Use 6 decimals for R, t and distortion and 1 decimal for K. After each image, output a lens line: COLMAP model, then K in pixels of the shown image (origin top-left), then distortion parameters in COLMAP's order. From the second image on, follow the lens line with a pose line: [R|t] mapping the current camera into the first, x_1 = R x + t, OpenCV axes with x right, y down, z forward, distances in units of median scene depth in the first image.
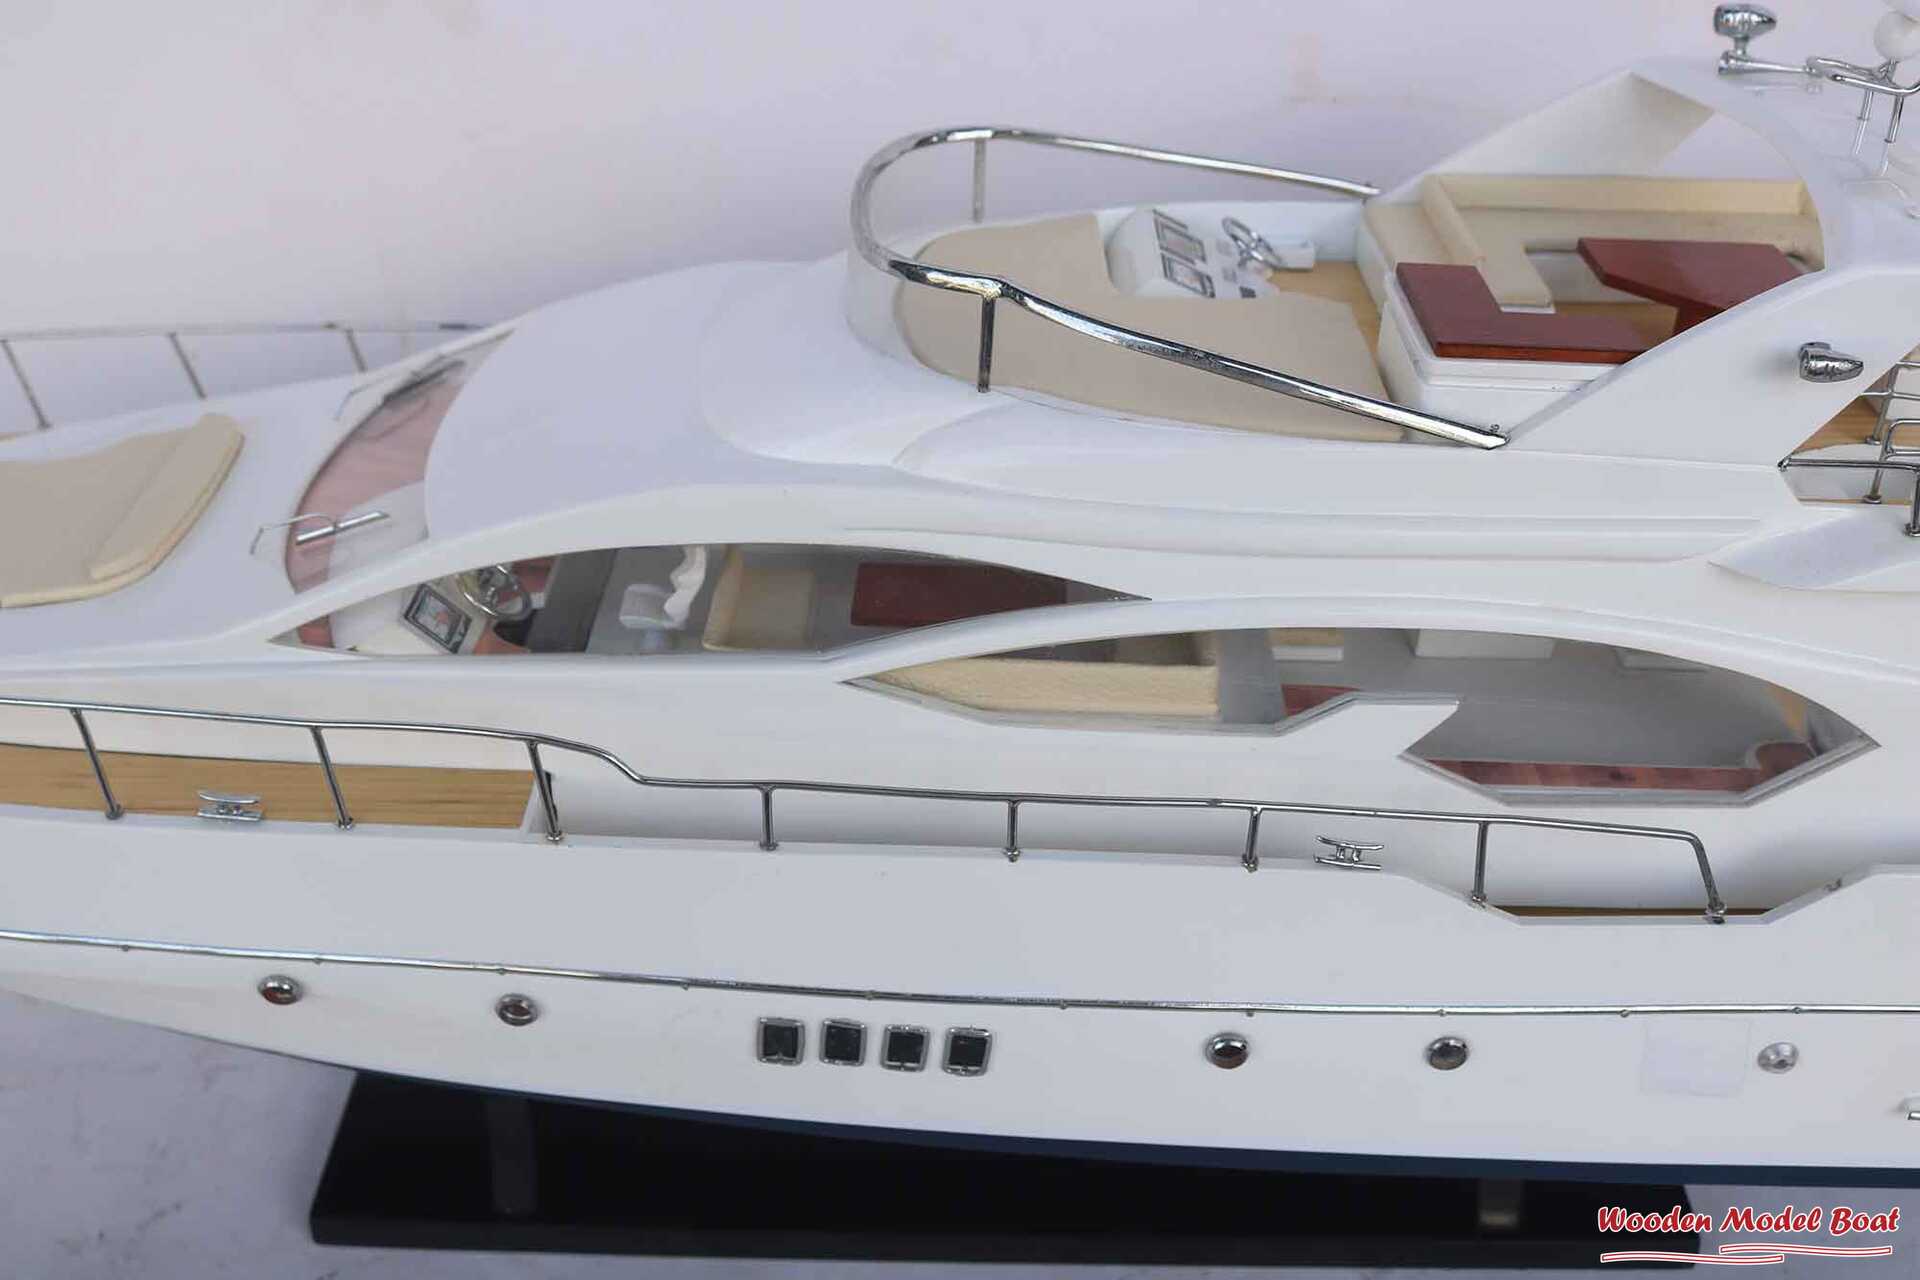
lens RADIAL K [[1377.0, 0, 961.3], [0, 1377.0, 647.0], [0, 0, 1]] dist [0.004724, 0.001747]
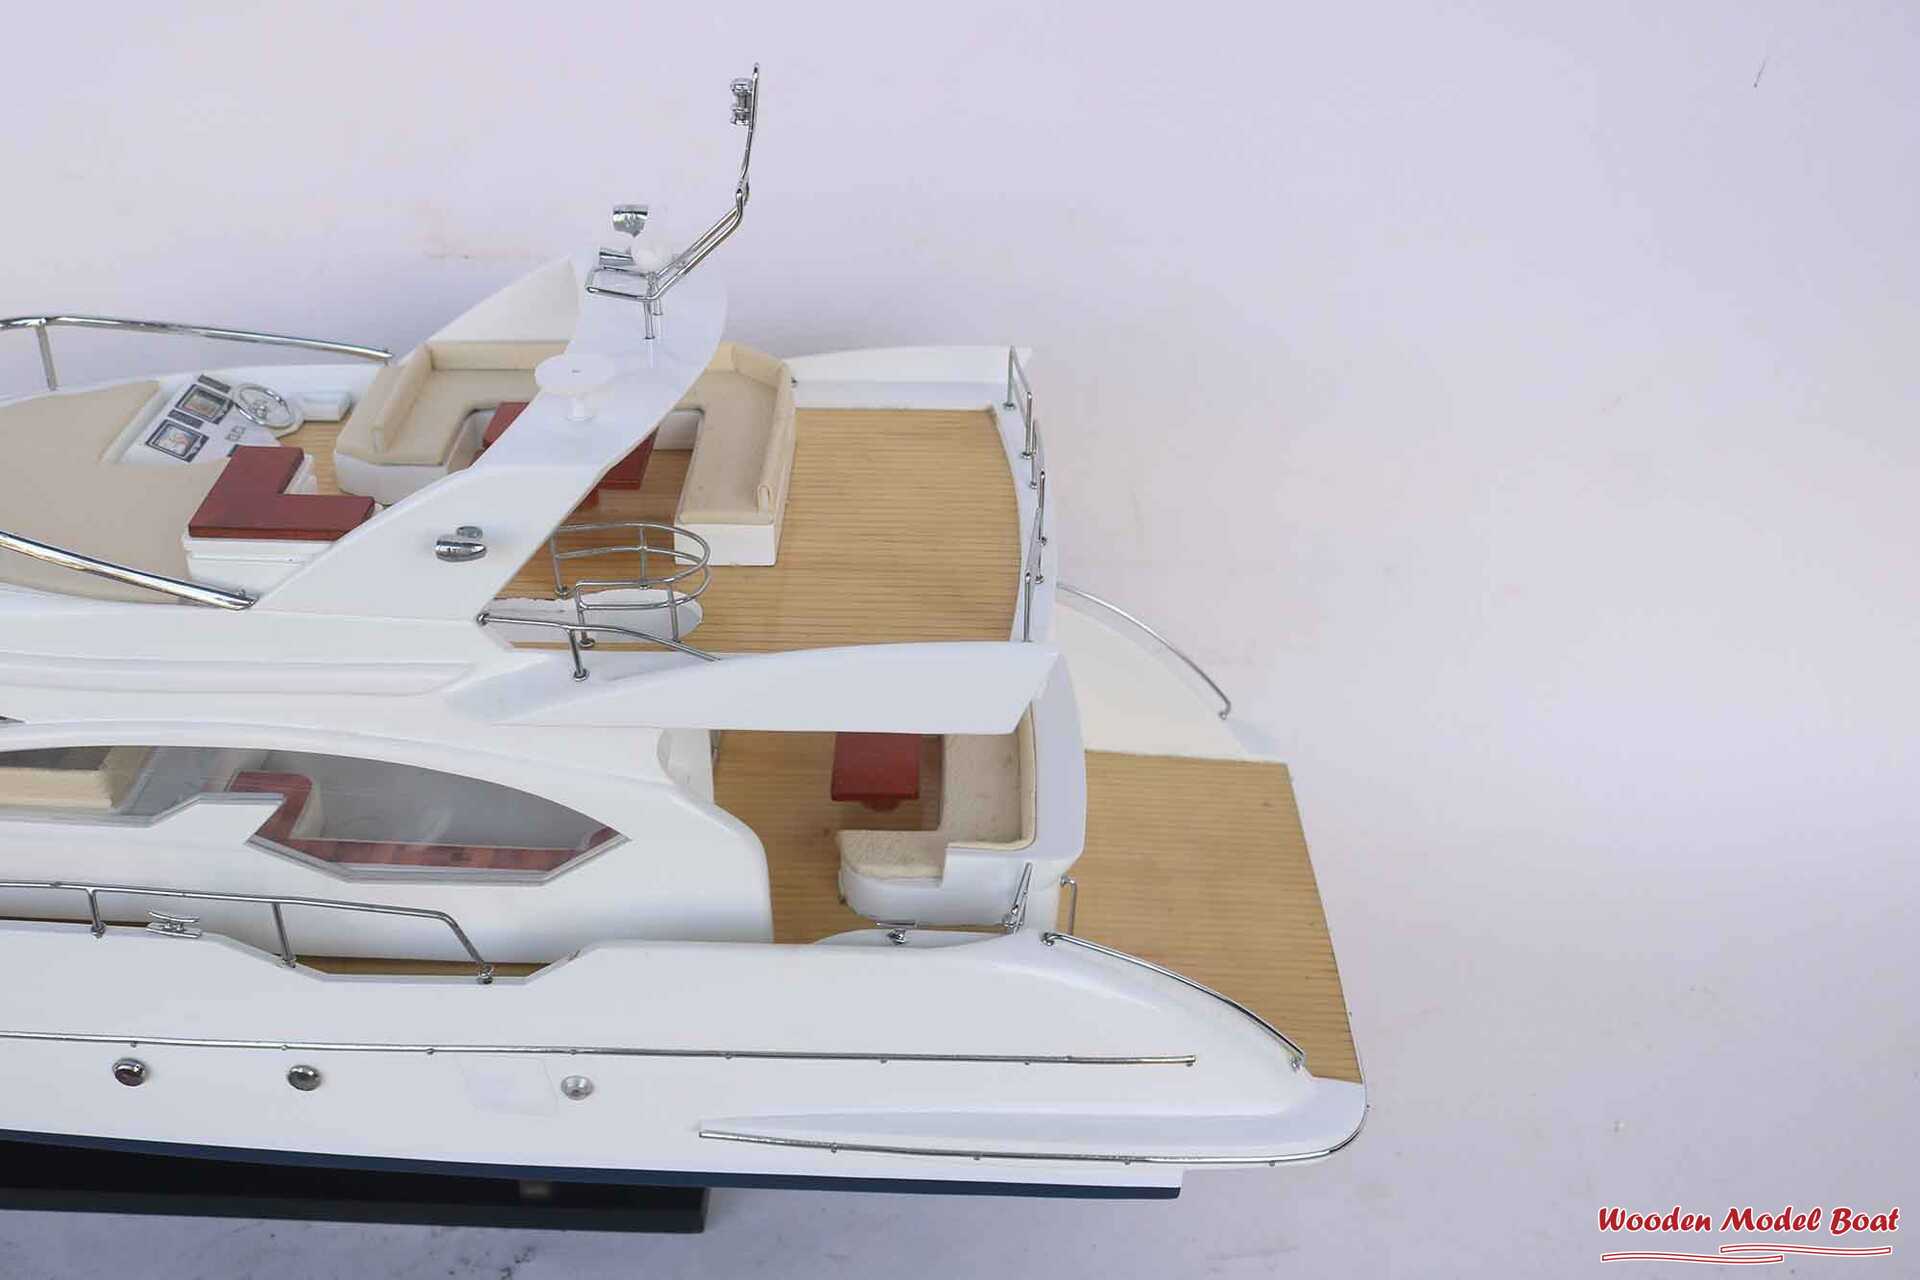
lens RADIAL K [[1227.8, 0, 959.1], [0, 1227.8, 633.9], [0, 0, 1]] dist [0.001521, -0.000046]
pose [[0.997526, 0.003974, -0.070192, 1.042771], [-0.001207, 0.999222, 0.039409, -0.155685], [0.070294, -0.039227, 0.996755, -0.055516]]
